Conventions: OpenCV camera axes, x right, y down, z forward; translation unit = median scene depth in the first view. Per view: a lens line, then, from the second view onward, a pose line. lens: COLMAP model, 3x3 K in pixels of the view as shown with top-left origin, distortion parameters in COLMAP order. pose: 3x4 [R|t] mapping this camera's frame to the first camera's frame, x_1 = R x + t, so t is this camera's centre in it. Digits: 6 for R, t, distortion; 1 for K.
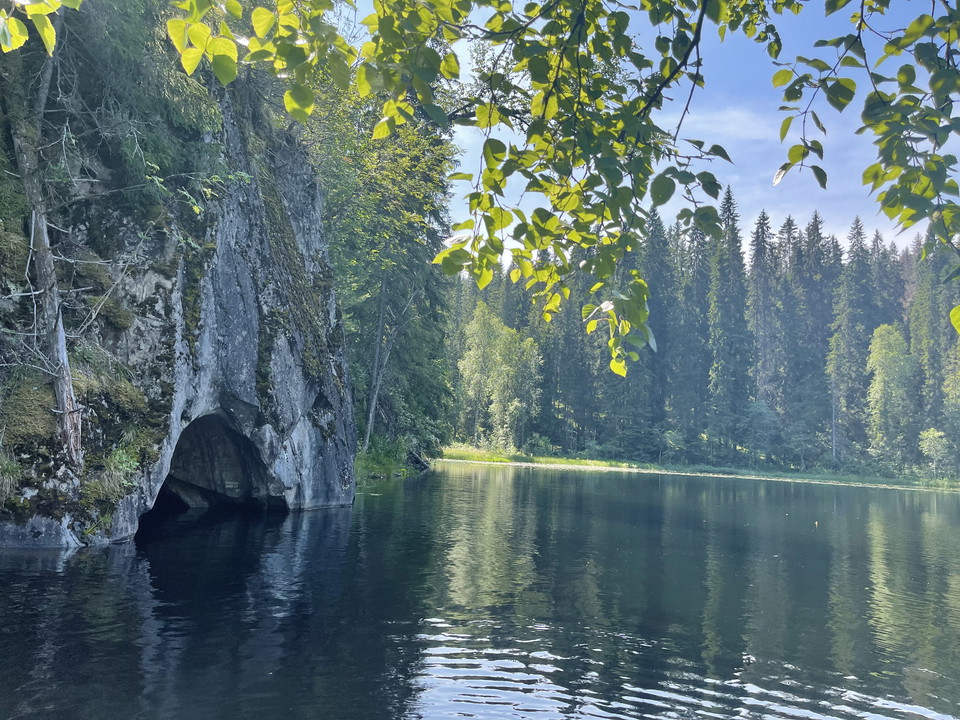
lens RADIAL K [[732.0, 0, 479.6], [0, 732.0, 356.2], [0, 0, 1]] dist [0.056149, -0.065526]
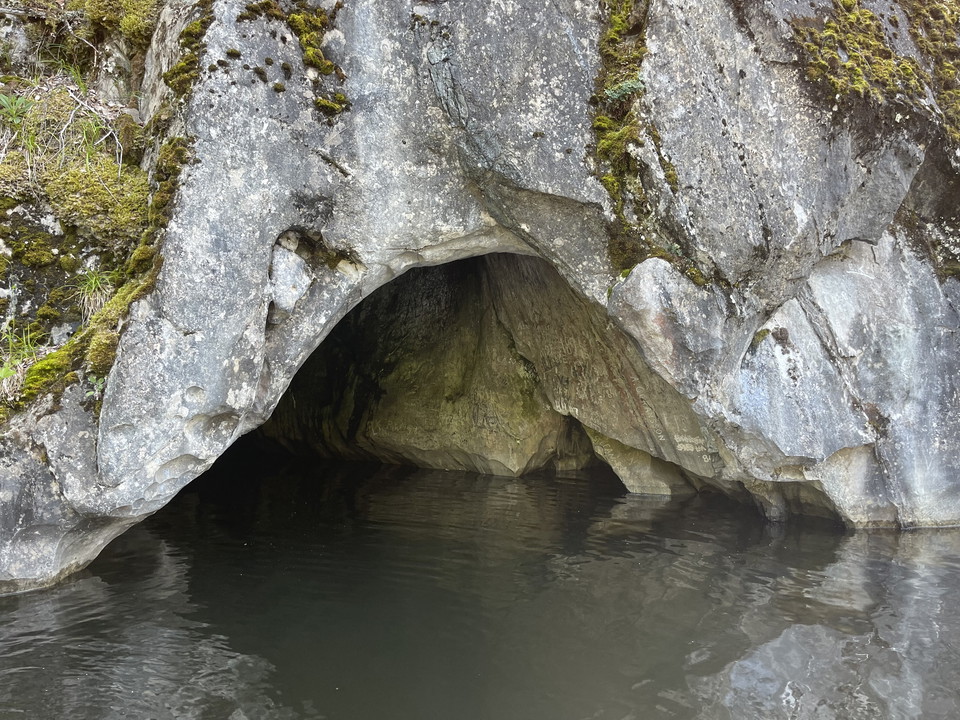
lens RADIAL K [[732.0, 0, 479.6], [0, 732.0, 356.2], [0, 0, 1]] dist [0.056149, -0.065526]
pose [[0.504841, -0.076860, -0.859784, -0.058718], [0.128750, 0.991591, -0.013045, 0.133329], [0.853557, -0.104111, 0.510491, 0.797124]]
